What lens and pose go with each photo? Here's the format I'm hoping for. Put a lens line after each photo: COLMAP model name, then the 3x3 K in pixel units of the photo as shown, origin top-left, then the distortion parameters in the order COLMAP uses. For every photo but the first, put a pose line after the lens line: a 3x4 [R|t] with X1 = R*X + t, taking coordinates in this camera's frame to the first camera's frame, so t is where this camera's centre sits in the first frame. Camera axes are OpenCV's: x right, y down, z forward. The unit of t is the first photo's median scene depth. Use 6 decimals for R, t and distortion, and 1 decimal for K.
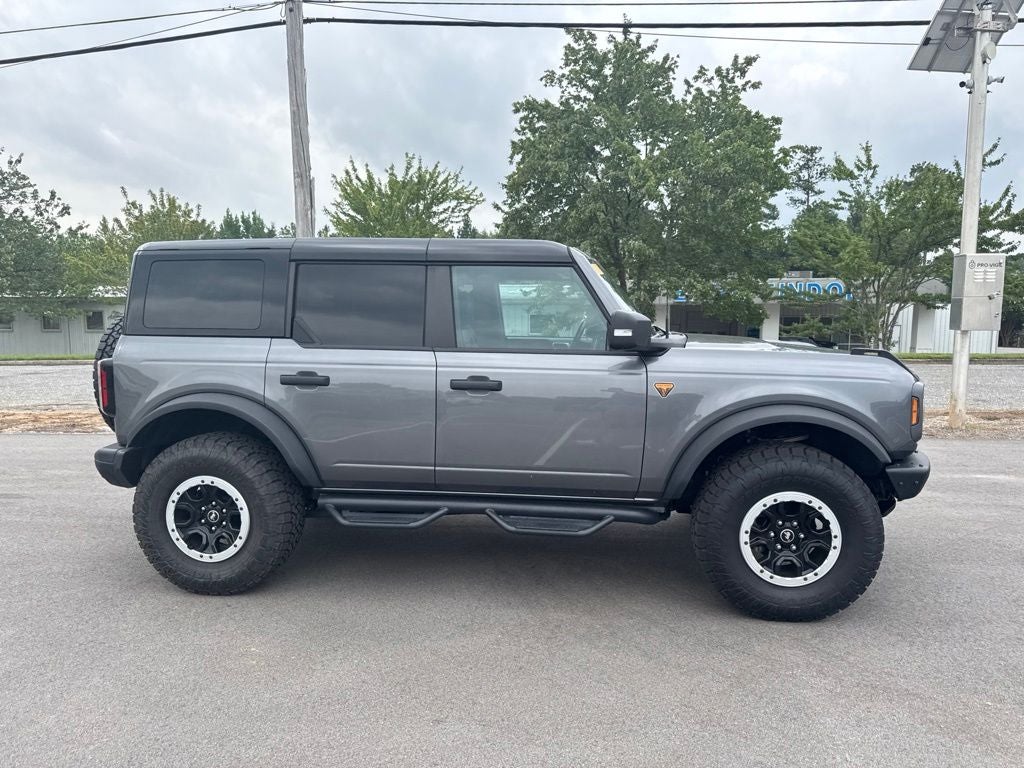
lens RADIAL K [[730.7, 0, 523.0], [0, 730.7, 379.8], [0, 0, 1]] dist [0.053079, -0.061249]
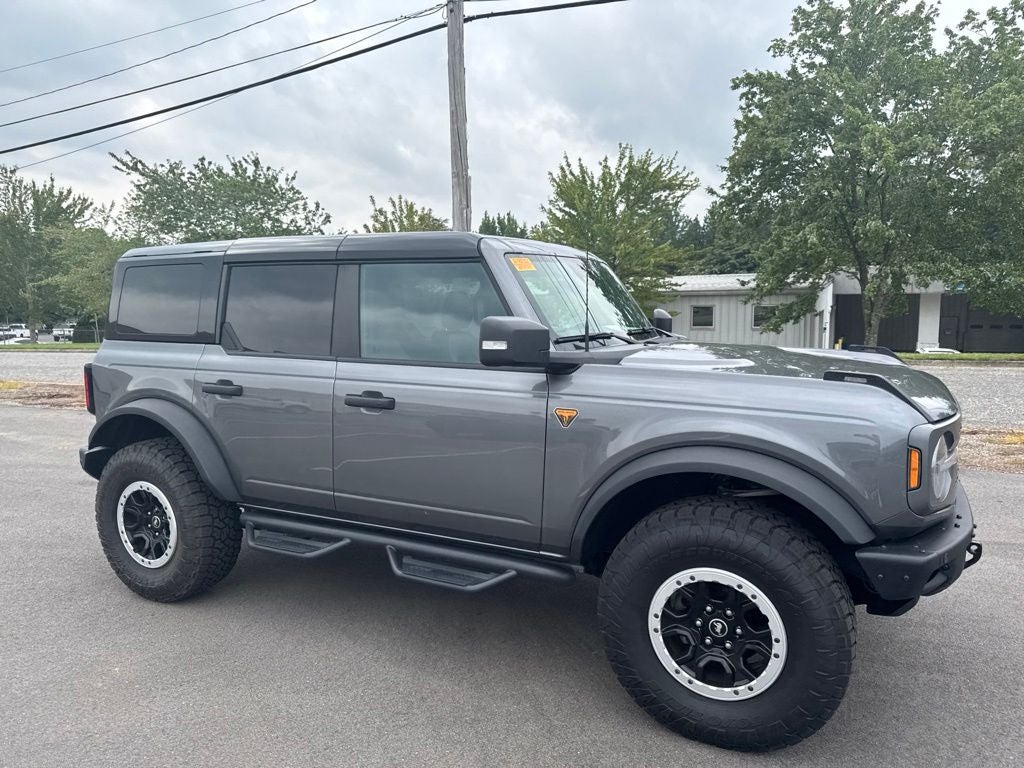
lens RADIAL K [[730.7, 0, 519.7], [0, 730.7, 376.7], [0, 0, 1]] dist [0.053079, -0.061249]
pose [[0.939032, 0.026492, -0.342807, 0.381360], [-0.024485, 0.999648, 0.010183, -0.033852], [0.342956, -0.001169, 0.939351, 0.232265]]
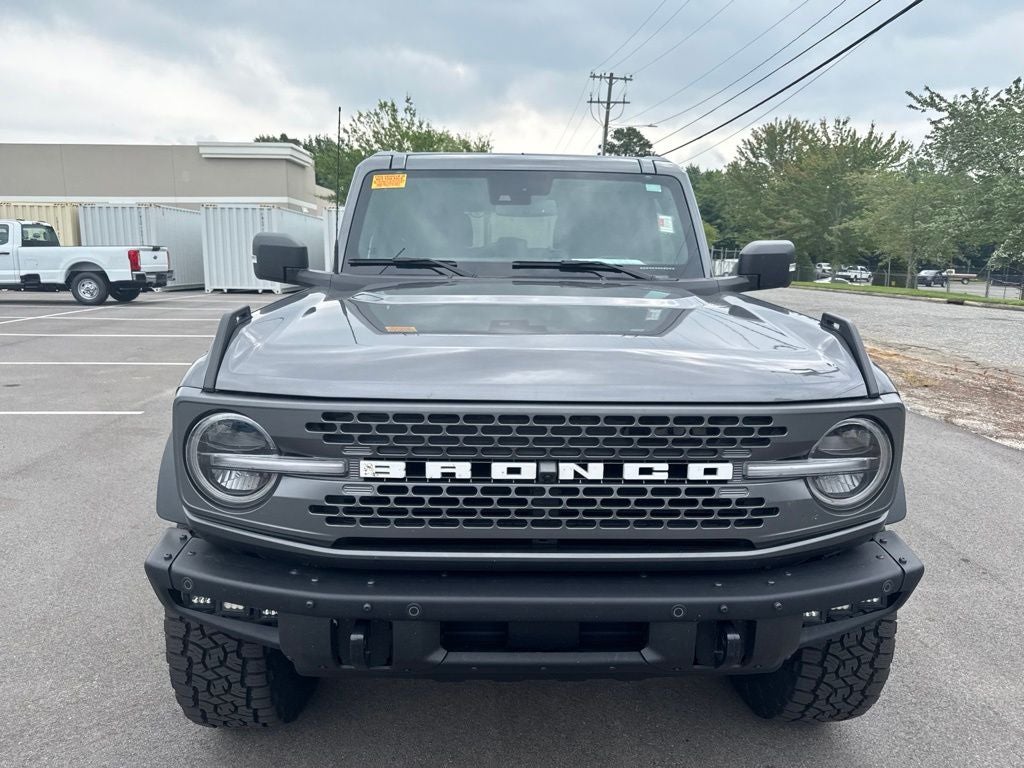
lens RADIAL K [[730.7, 0, 514.8], [0, 730.7, 380.5], [0, 0, 1]] dist [0.053079, -0.061249]
pose [[0.147845, 0.183441, -0.971849, 0.901901], [-0.115027, 0.979169, 0.167323, -0.088635], [0.982299, 0.087051, 0.165866, 0.994889]]
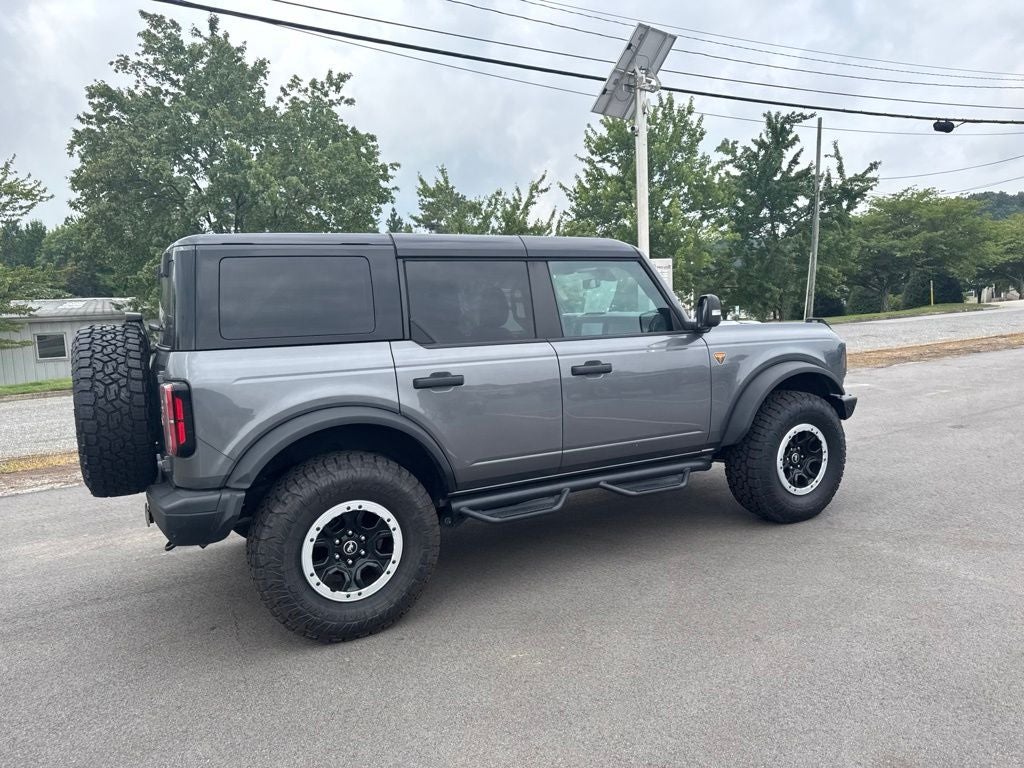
lens RADIAL K [[730.7, 0, 525.4], [0, 730.7, 370.1], [0, 0, 1]] dist [0.053079, -0.061249]
pose [[0.811125, -0.088620, 0.578121, -0.741711], [0.104441, 0.994514, 0.005915, -0.008107], [-0.575473, 0.055581, 0.815930, 0.158211]]
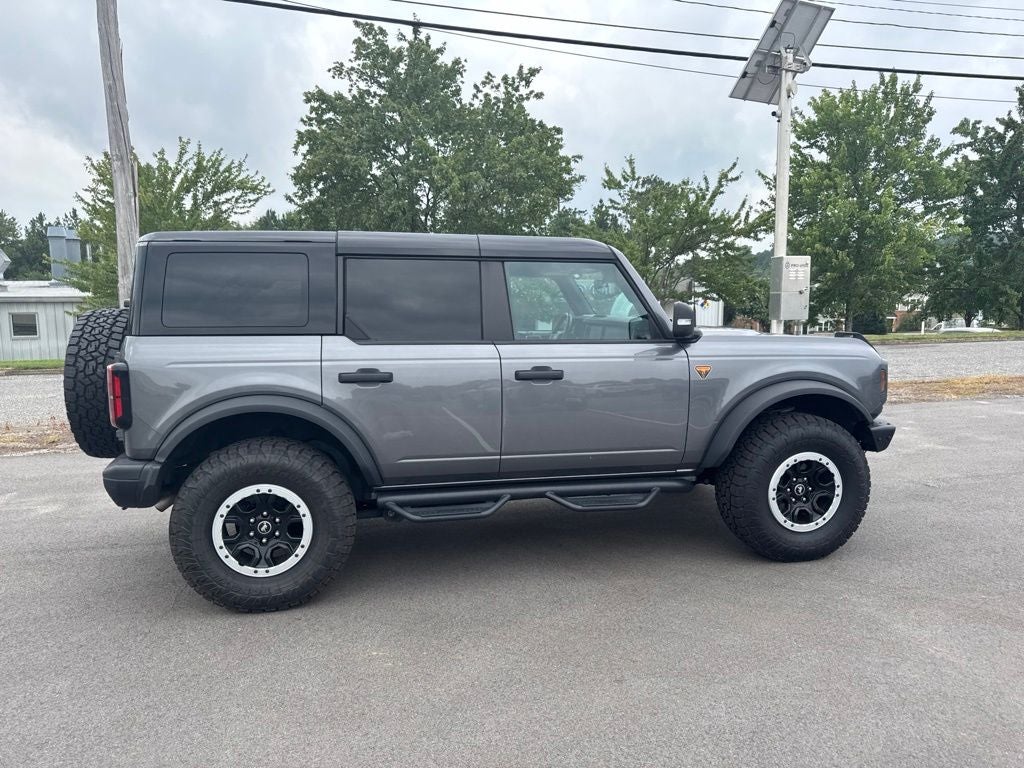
lens RADIAL K [[730.7, 0, 524.3], [0, 730.7, 377.6], [0, 0, 1]] dist [0.053079, -0.061249]
pose [[0.945316, -0.041473, 0.323508, -0.405391], [0.041549, 0.999114, 0.006673, 0.002864], [-0.323498, 0.007134, 0.946202, 0.010753]]
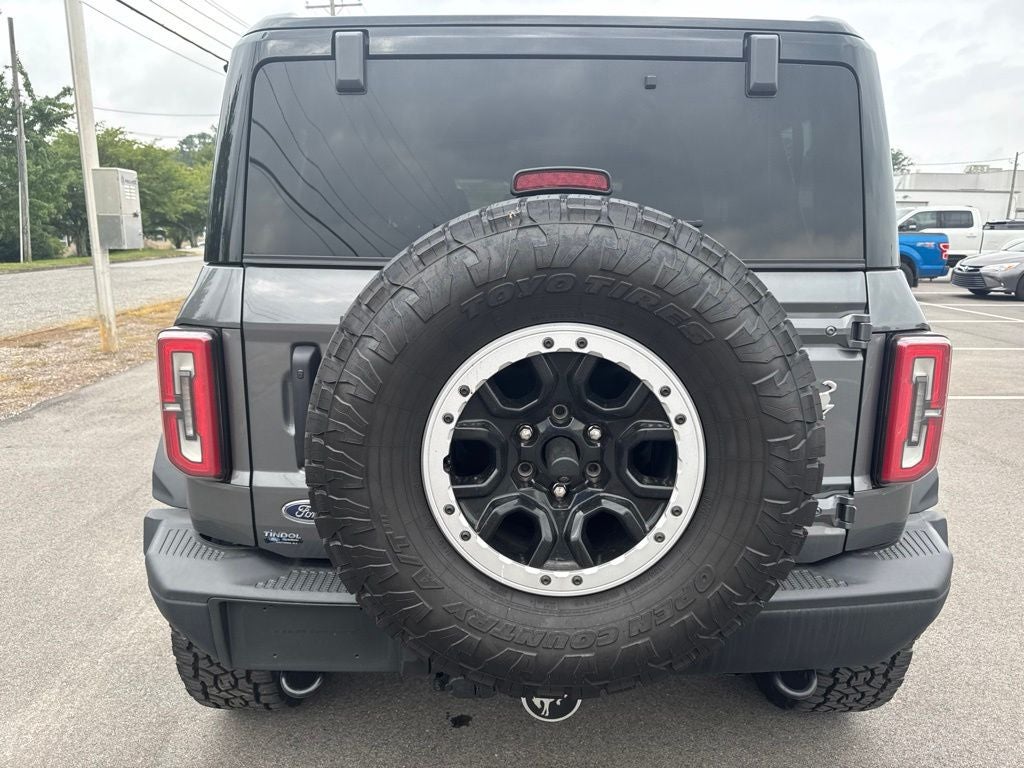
lens RADIAL K [[730.7, 0, 510.1], [0, 730.7, 384.9], [0, 0, 1]] dist [0.053079, -0.061249]
pose [[0.990927, -0.084265, 0.104704, -0.476109], [0.074903, 0.993090, 0.090347, 0.124824], [-0.111594, -0.081685, 0.990391, 0.691124]]
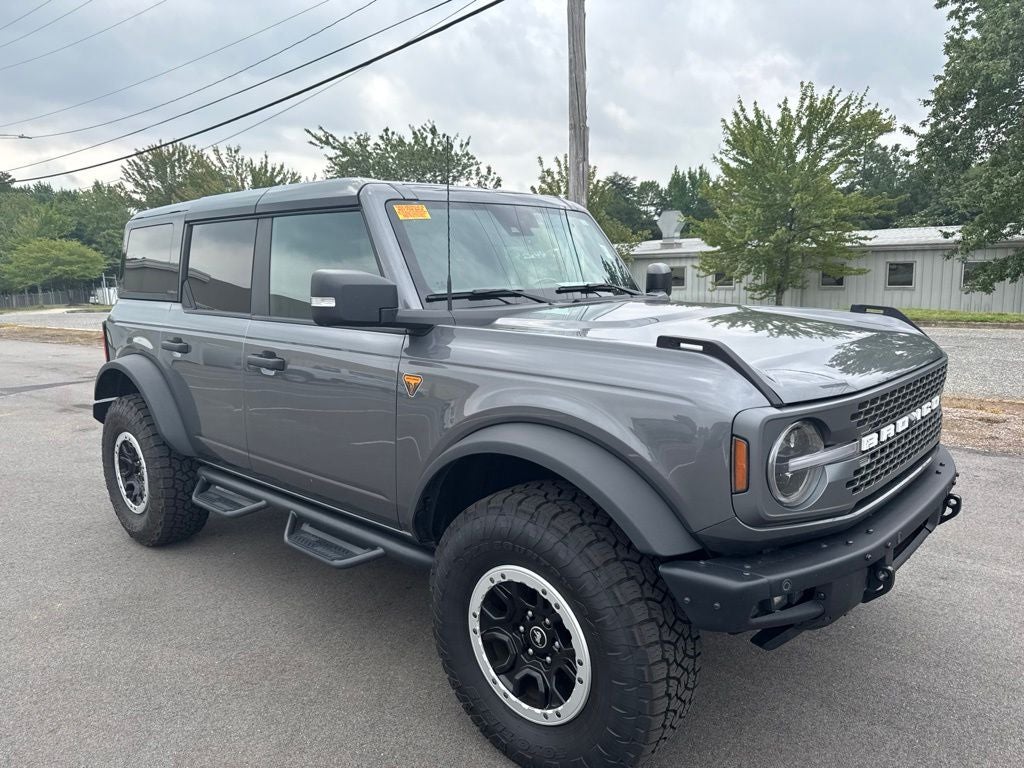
lens RADIAL K [[730.7, 0, 517.4], [0, 730.7, 377.1], [0, 0, 1]] dist [0.053079, -0.061249]
pose [[0.814305, 0.068919, -0.576332, 0.623357], [-0.034862, 0.996940, 0.069960, -0.041978], [0.579390, -0.036877, 0.814216, 0.456866]]
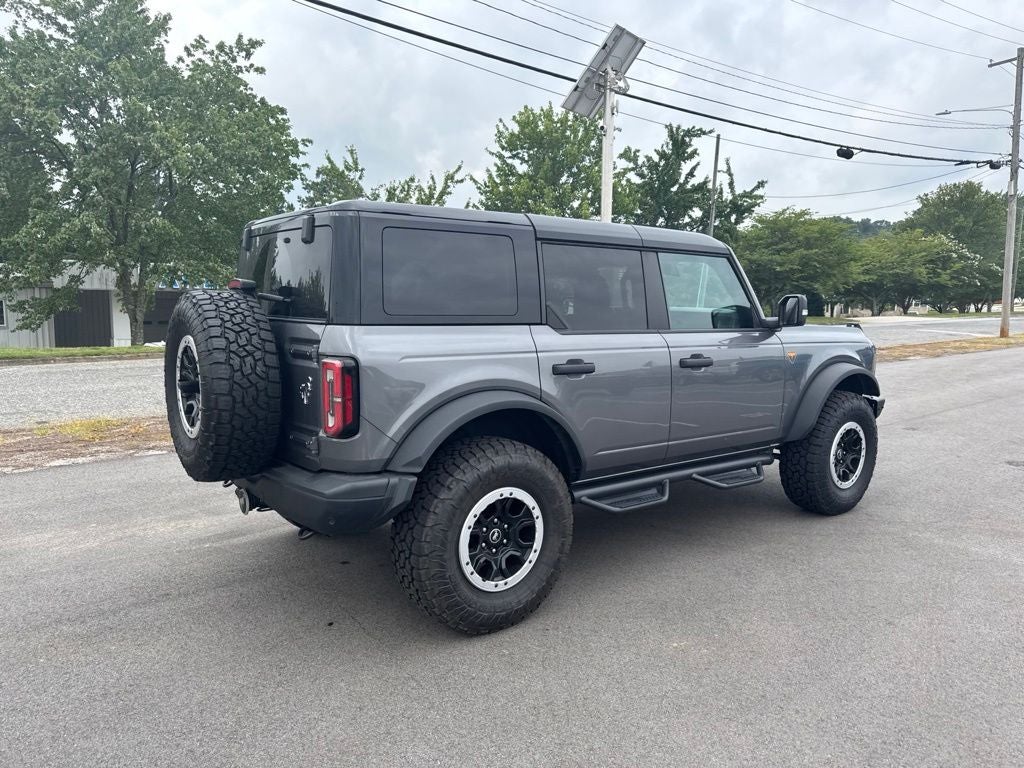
lens RADIAL K [[730.7, 0, 525.4], [0, 730.7, 371.5], [0, 0, 1]] dist [0.053079, -0.061249]
pose [[0.703288, -0.064693, 0.707956, -0.984955], [0.062469, 0.997622, 0.029106, -0.025899], [-0.708155, 0.023756, 0.705657, 0.380436]]
